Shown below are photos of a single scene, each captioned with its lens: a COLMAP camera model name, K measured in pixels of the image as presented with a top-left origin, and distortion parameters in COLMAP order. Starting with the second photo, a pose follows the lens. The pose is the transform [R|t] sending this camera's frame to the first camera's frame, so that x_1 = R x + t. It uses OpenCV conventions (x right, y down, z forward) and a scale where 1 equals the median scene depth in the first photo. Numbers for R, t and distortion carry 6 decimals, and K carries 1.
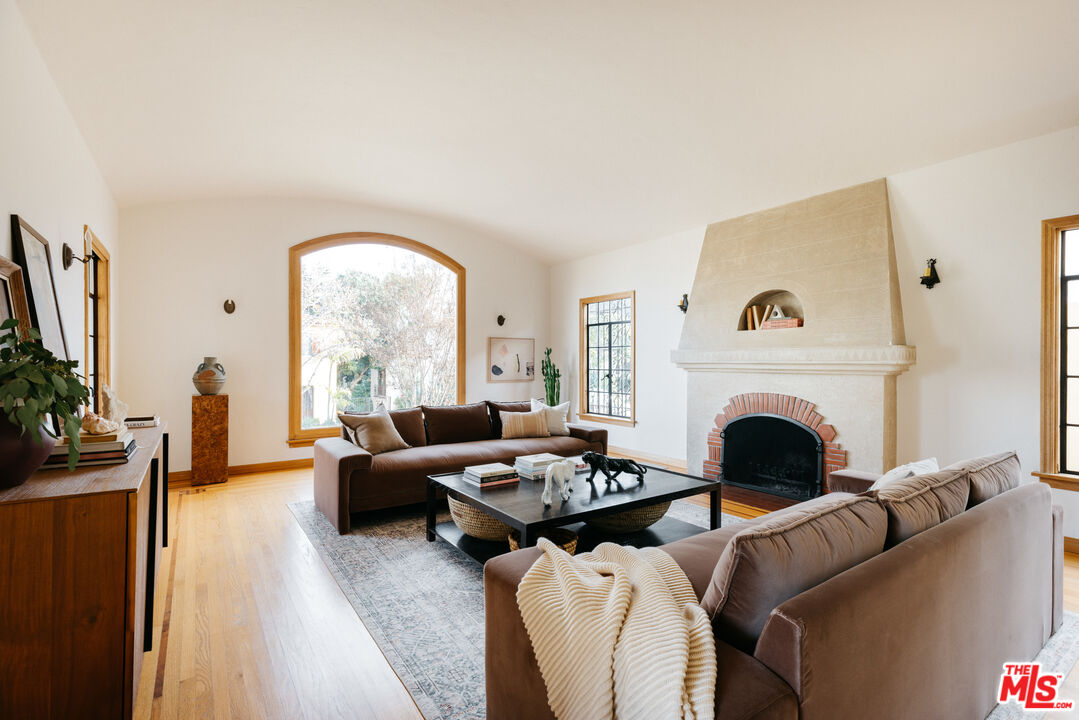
lens RADIAL K [[525.2, 0, 537.2], [0, 525.2, 371.1], [0, 0, 1]] dist [0.025685, -0.000917]
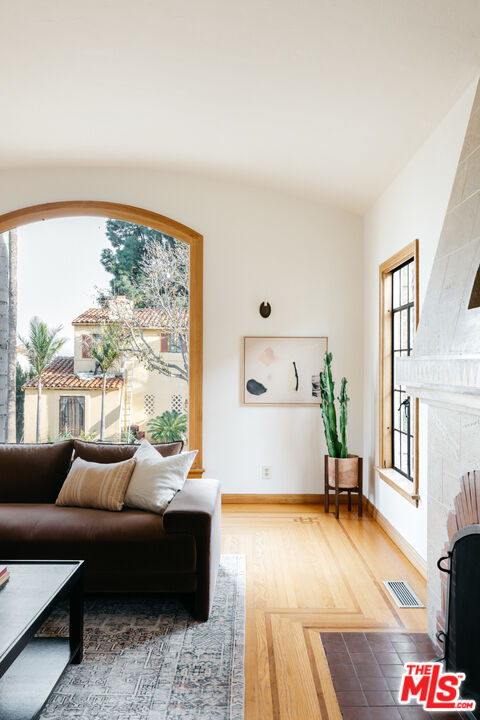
lens RADIAL K [[630.2, 0, 241.6], [0, 630.2, 364.2], [0, 0, 1]] dist [-0.010481, 0.004557]
pose [[0.805114, 0.003809, -0.593107, 0.477243], [-0.016166, 0.999749, -0.015525, -0.022520], [0.592899, 0.022088, 0.804974, 0.472876]]
